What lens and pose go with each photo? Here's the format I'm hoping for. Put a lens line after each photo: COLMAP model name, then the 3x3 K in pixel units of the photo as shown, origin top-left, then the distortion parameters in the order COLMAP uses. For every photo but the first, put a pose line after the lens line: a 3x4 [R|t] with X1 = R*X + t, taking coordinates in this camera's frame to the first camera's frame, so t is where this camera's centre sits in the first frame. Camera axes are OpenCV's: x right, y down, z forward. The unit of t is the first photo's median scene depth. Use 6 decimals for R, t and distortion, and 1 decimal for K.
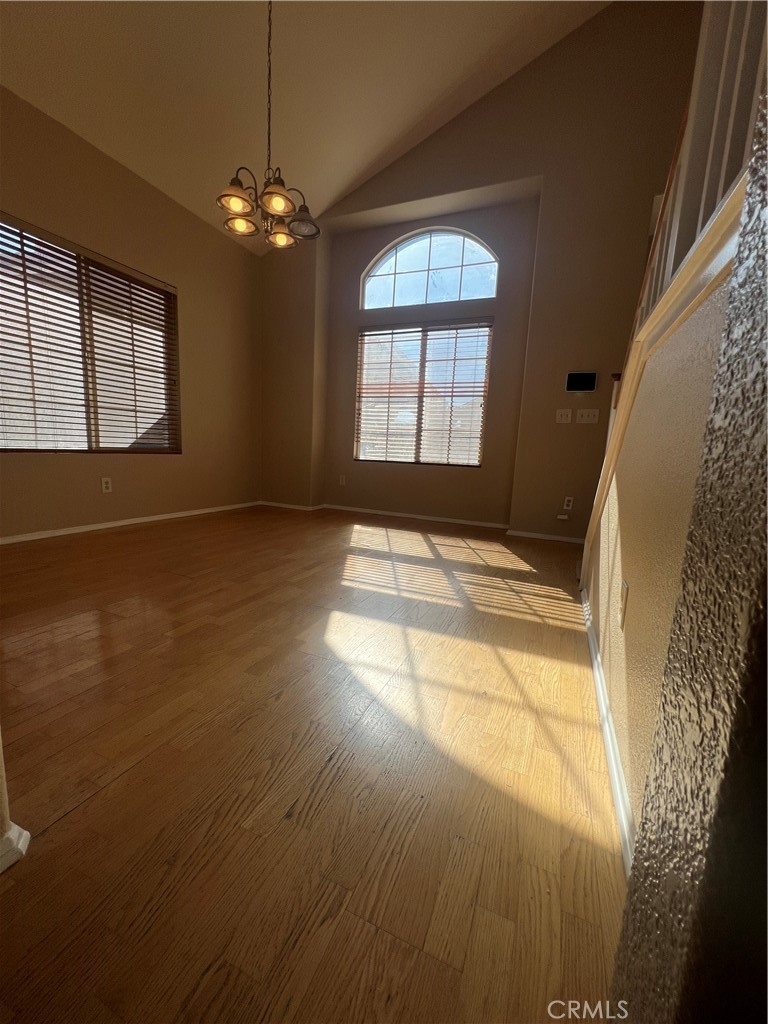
lens RADIAL K [[409.0, 0, 386.8], [0, 409.0, 513.1], [0, 0, 1]] dist [0.000128, -0.000063]
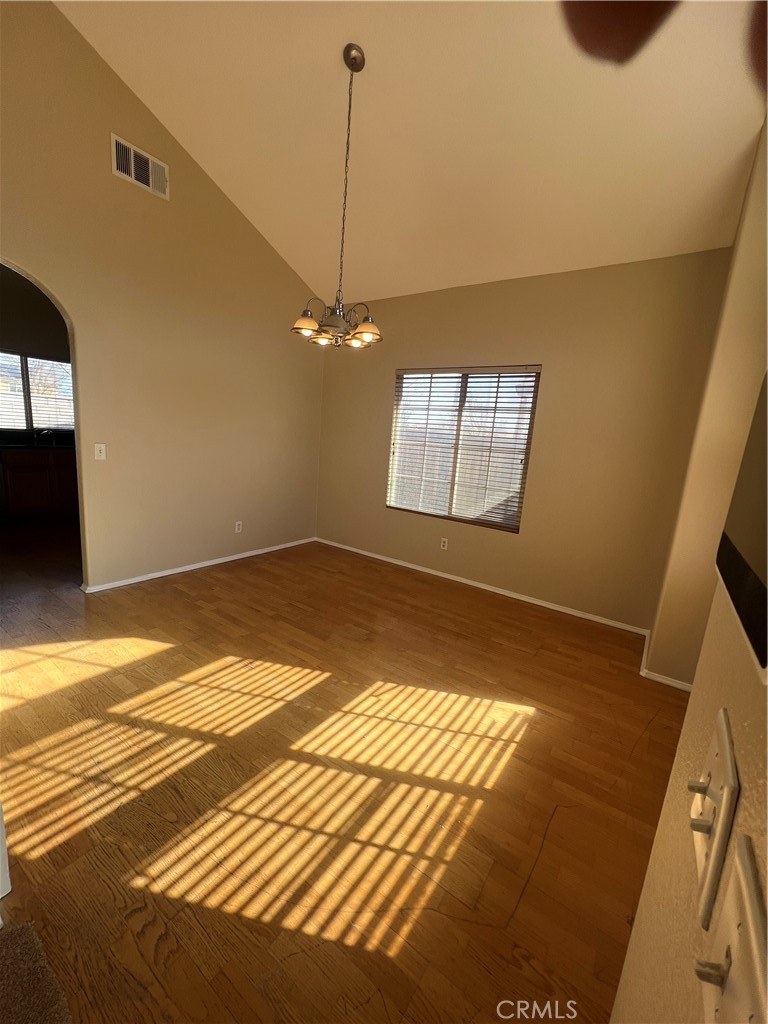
lens RADIAL K [[409.0, 0, 390.2], [0, 409.0, 510.6], [0, 0, 1]] dist [0.000128, -0.000063]
pose [[-0.200424, 0.112616, -0.973215, 0.761503], [-0.241956, 0.956911, 0.160558, -0.435255], [0.949362, 0.267655, -0.164540, 1.342892]]
